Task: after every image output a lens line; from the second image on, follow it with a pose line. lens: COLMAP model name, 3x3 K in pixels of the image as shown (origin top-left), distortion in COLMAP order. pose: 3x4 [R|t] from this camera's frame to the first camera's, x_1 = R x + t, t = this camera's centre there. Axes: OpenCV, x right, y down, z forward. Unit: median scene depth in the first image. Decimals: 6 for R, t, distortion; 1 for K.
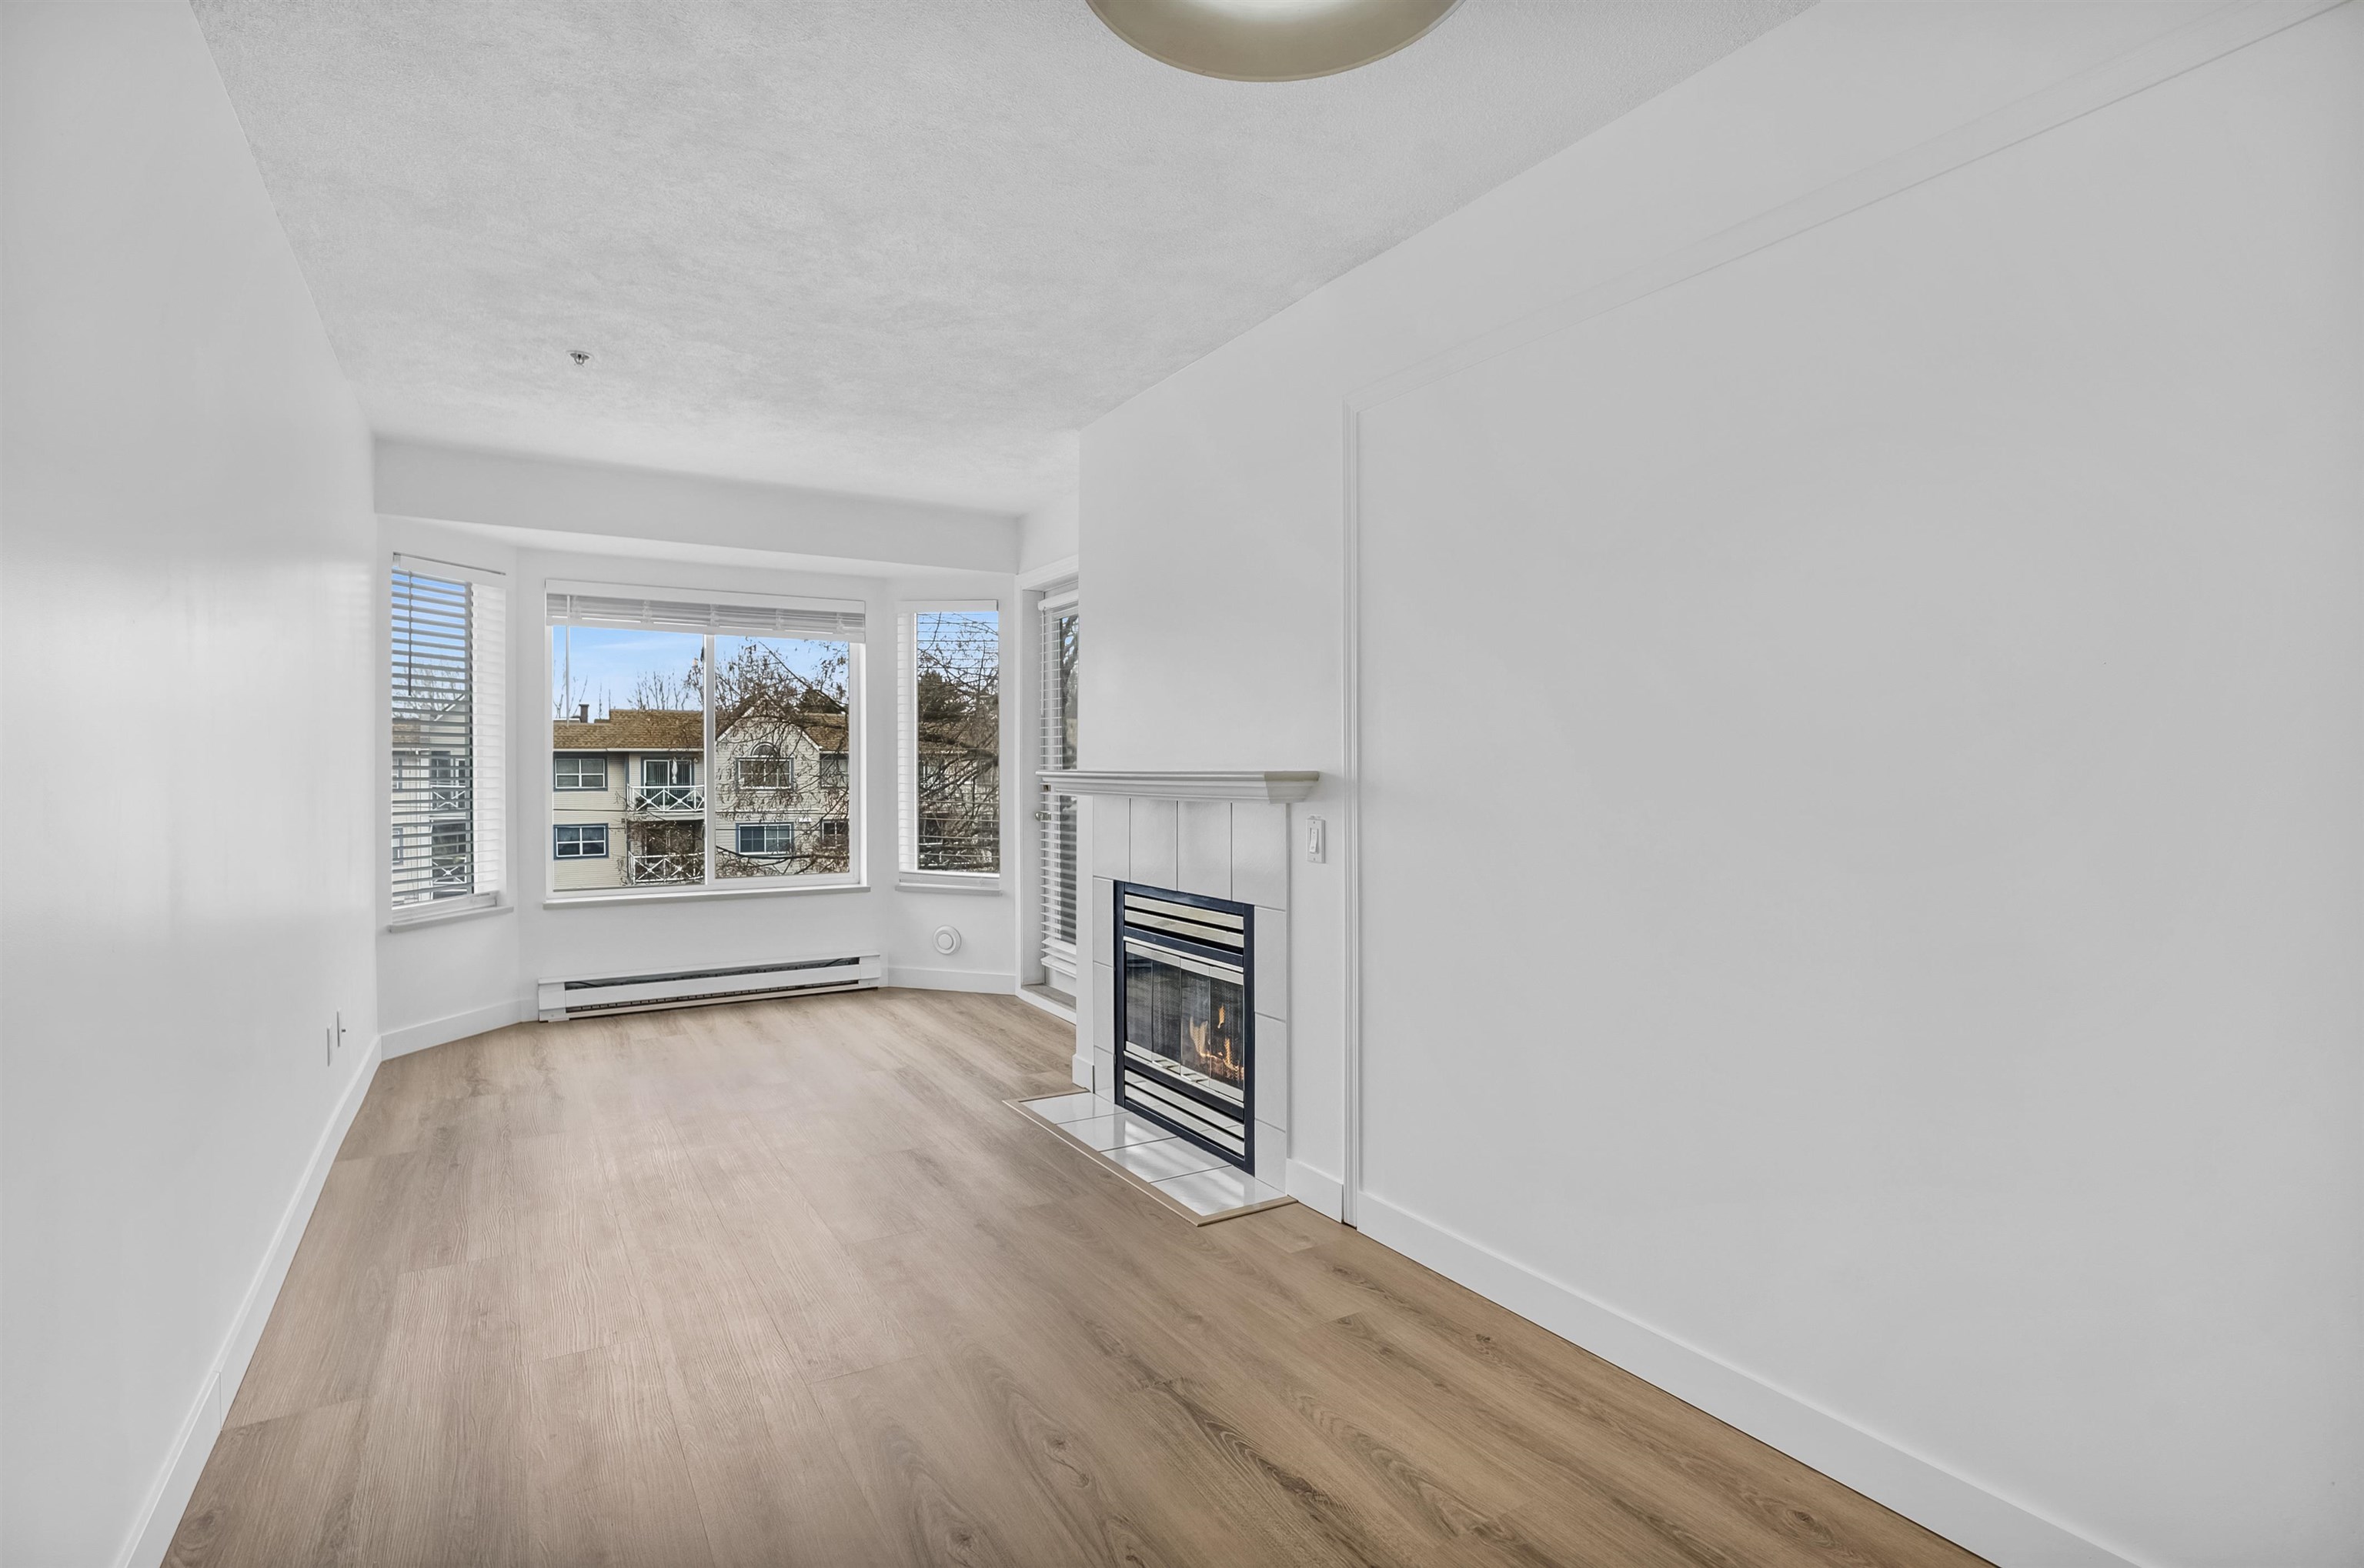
lens RADIAL K [[1117.1, 0, 1170.0], [0, 1117.1, 769.8], [0, 0, 1]] dist [-0.023603, 0.000548]
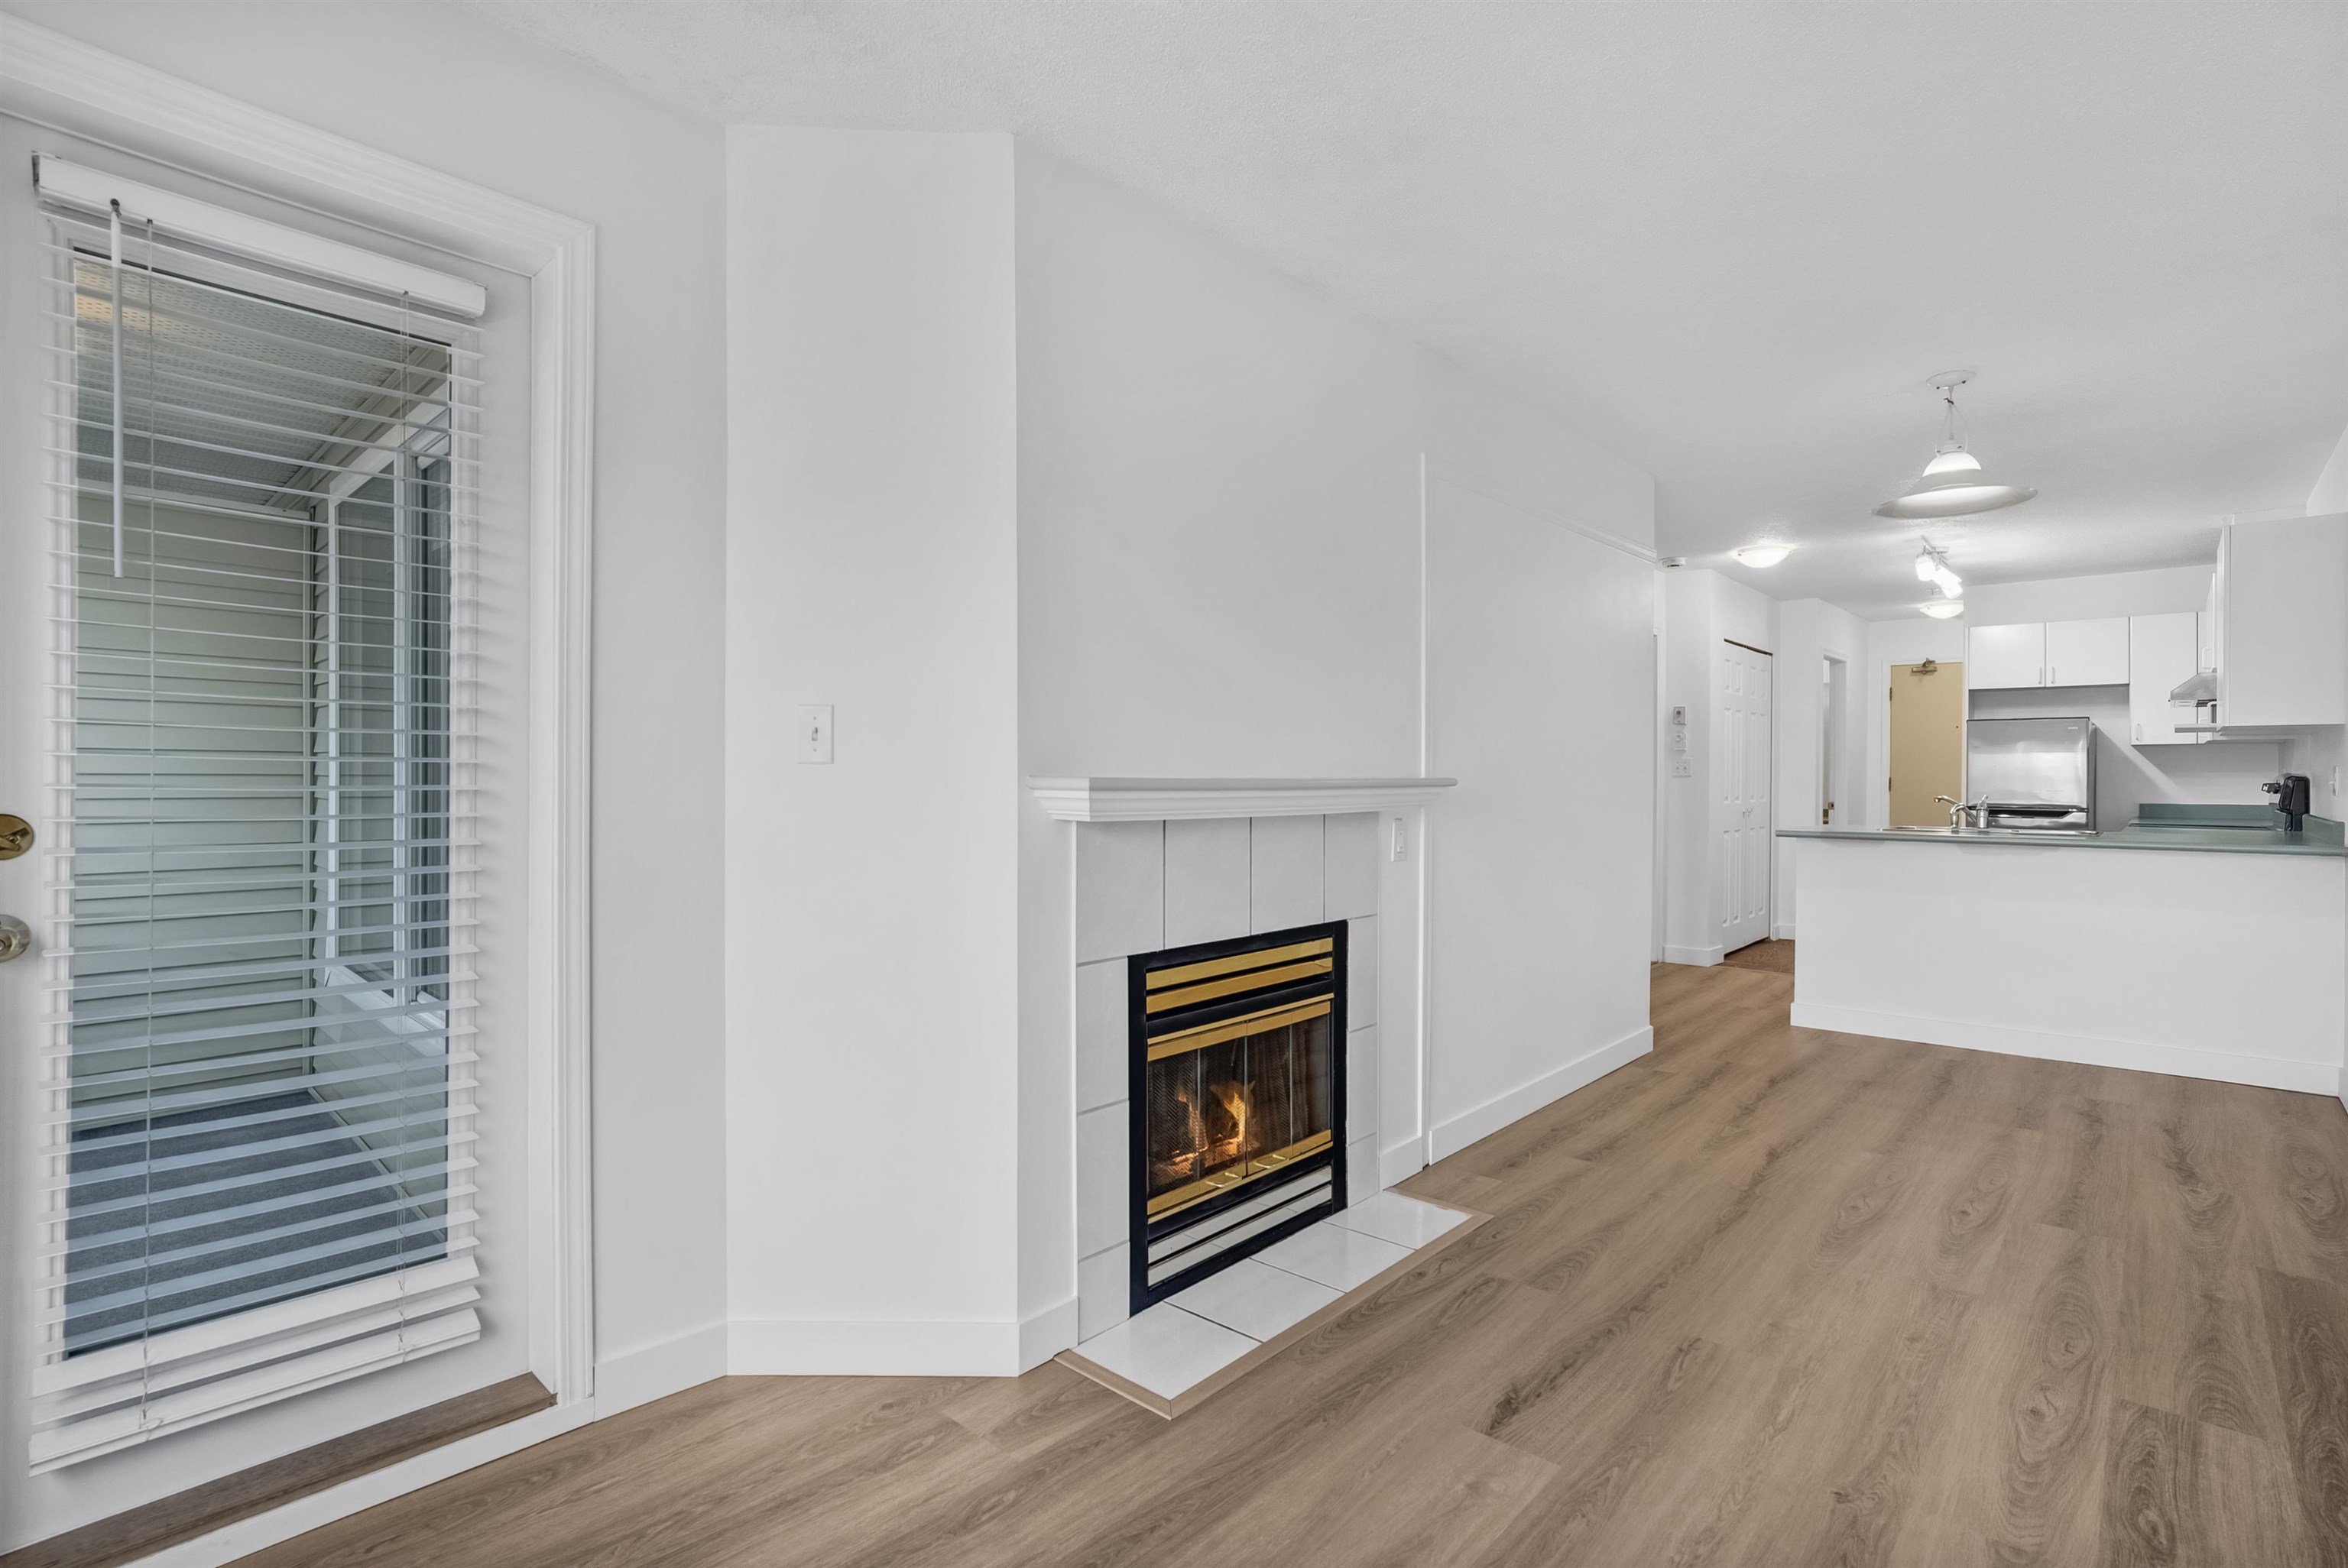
lens RADIAL K [[1126.4, 0, 1170.2], [0, 1126.4, 762.3], [0, 0, 1]] dist [-0.049636, 0.029081]
pose [[-0.281409, 0.013600, 0.959492, -0.529496], [-0.003403, 0.999879, -0.015171, 0.001247], [-0.959582, -0.007535, -0.281329, 0.937796]]
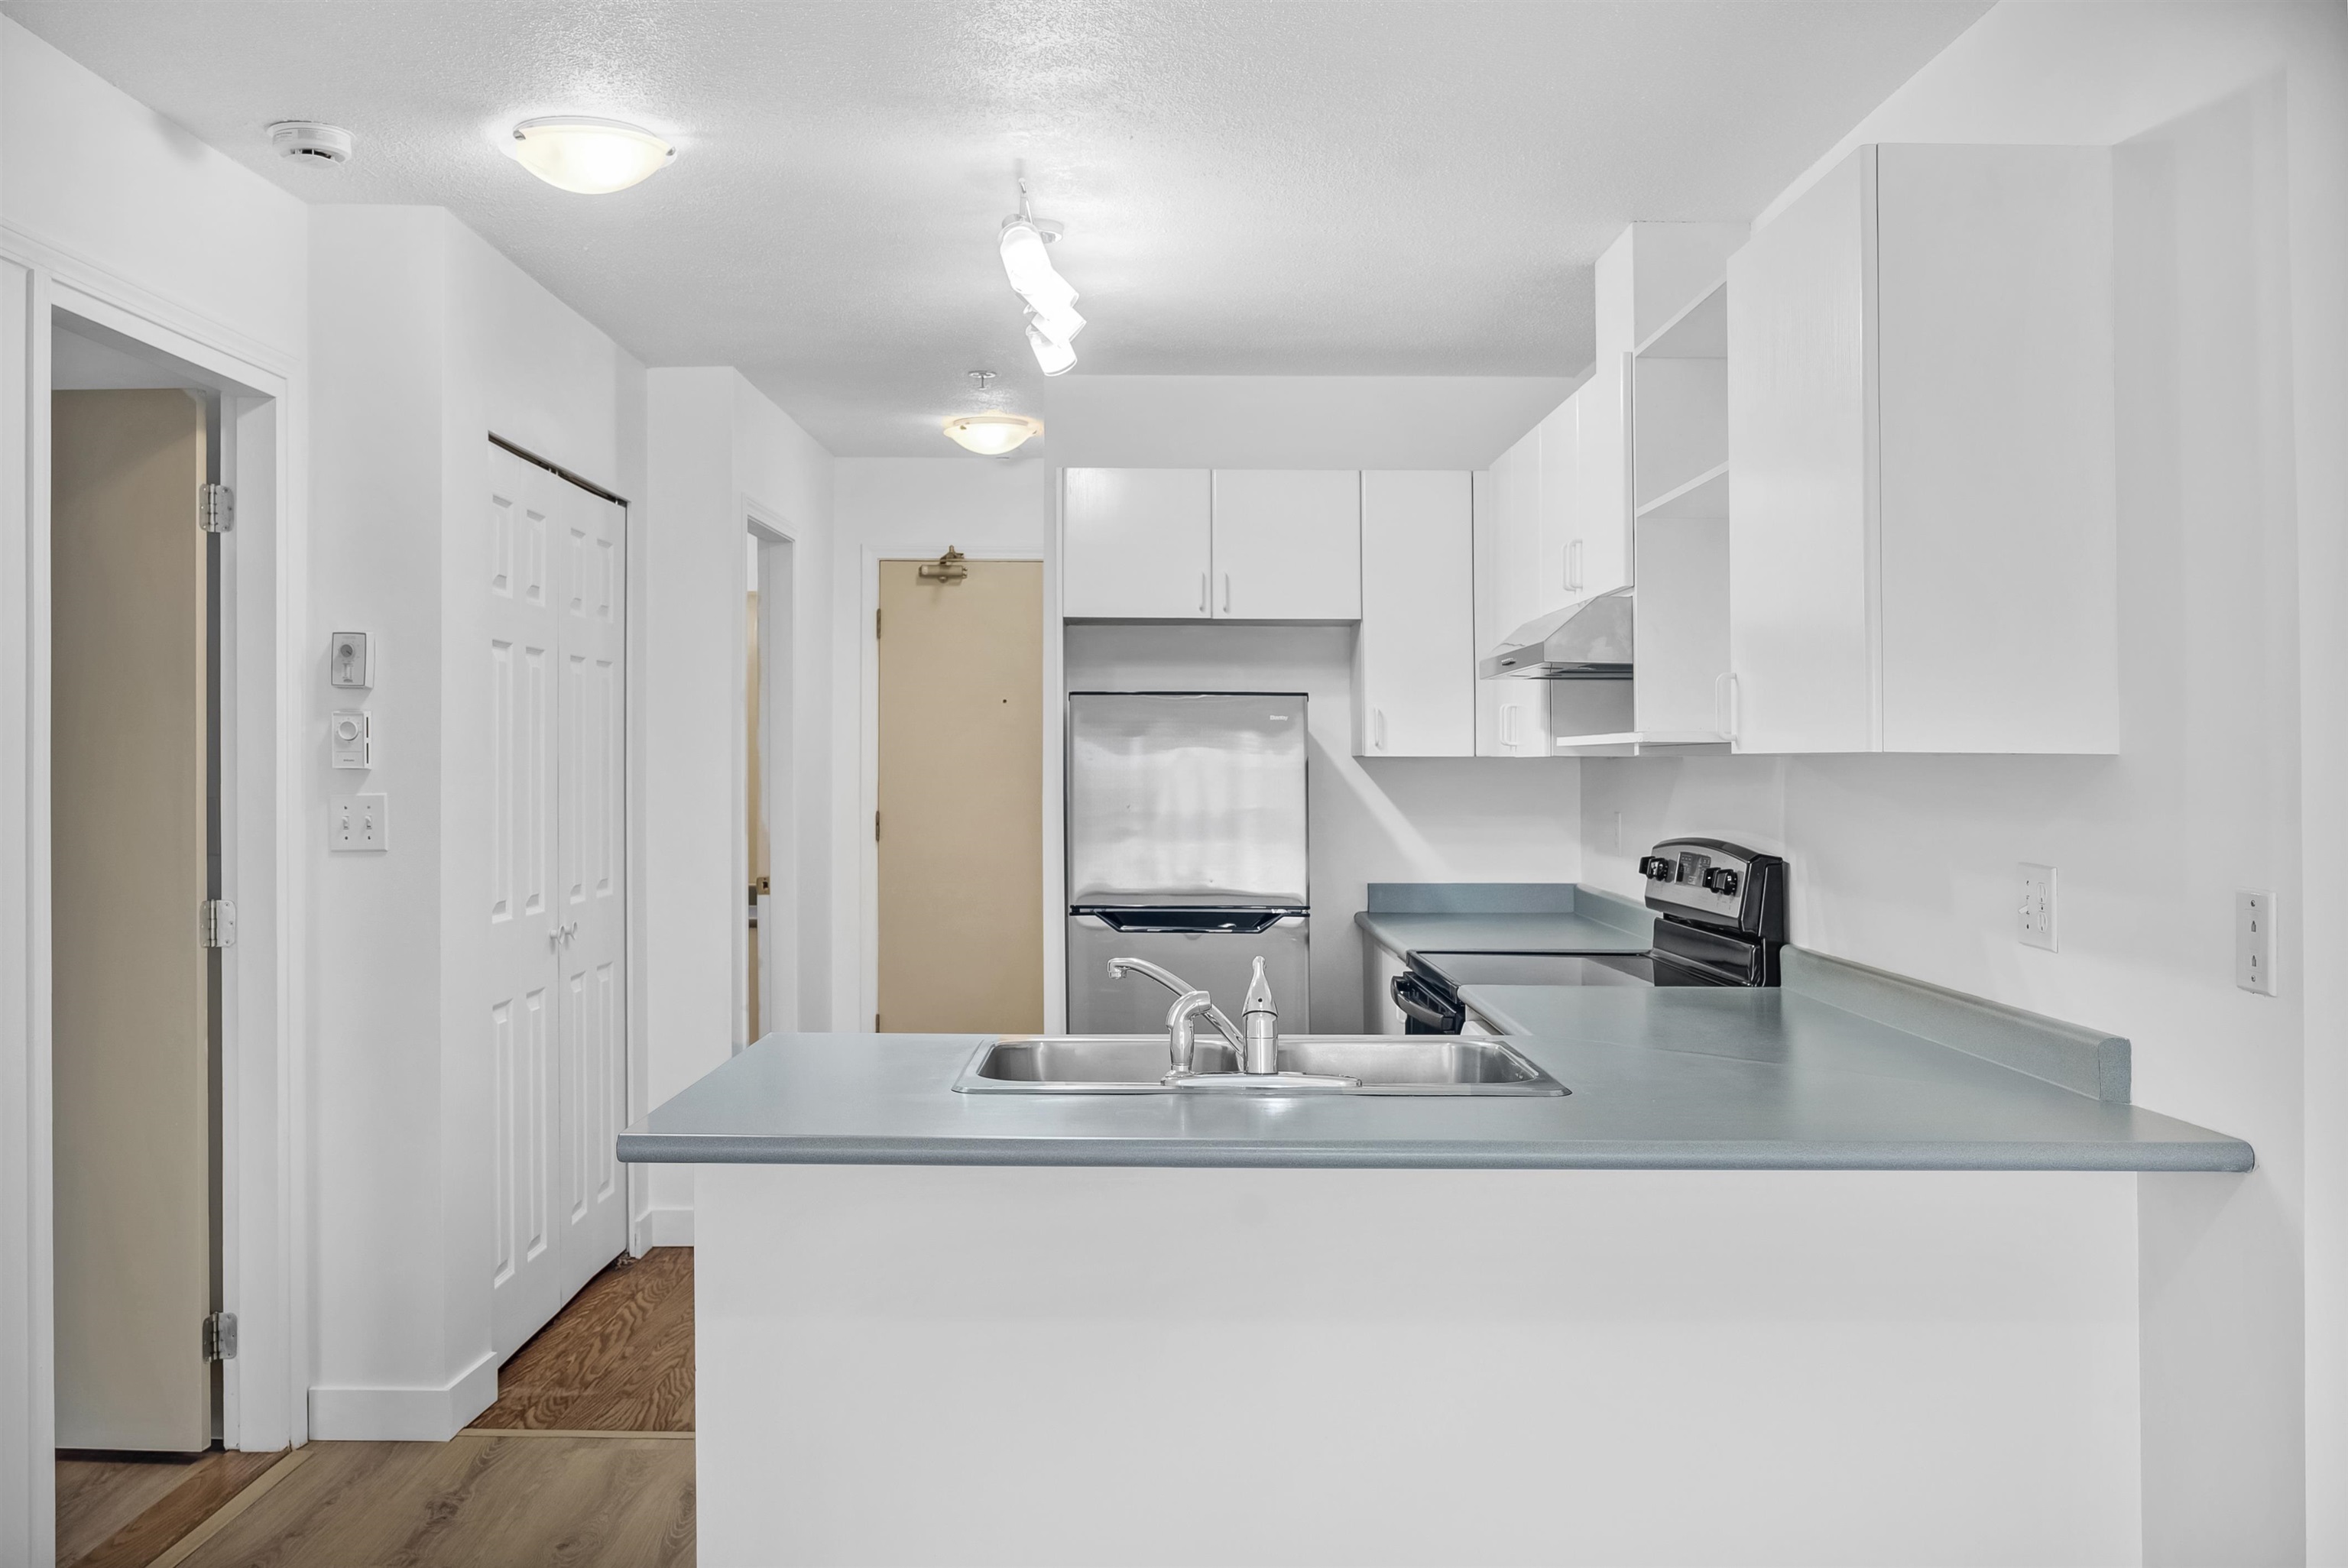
lens RADIAL K [[2017.2, 0, 1174.0], [0, 2017.2, 784.0], [0, 0, 1]] dist [-0.061155, 0.000294]
pose [[-0.860970, -0.001498, 0.508654, -0.032481], [0.004456, 0.999935, 0.010488, -0.041710], [-0.508637, 0.011296, -0.860907, 0.428134]]
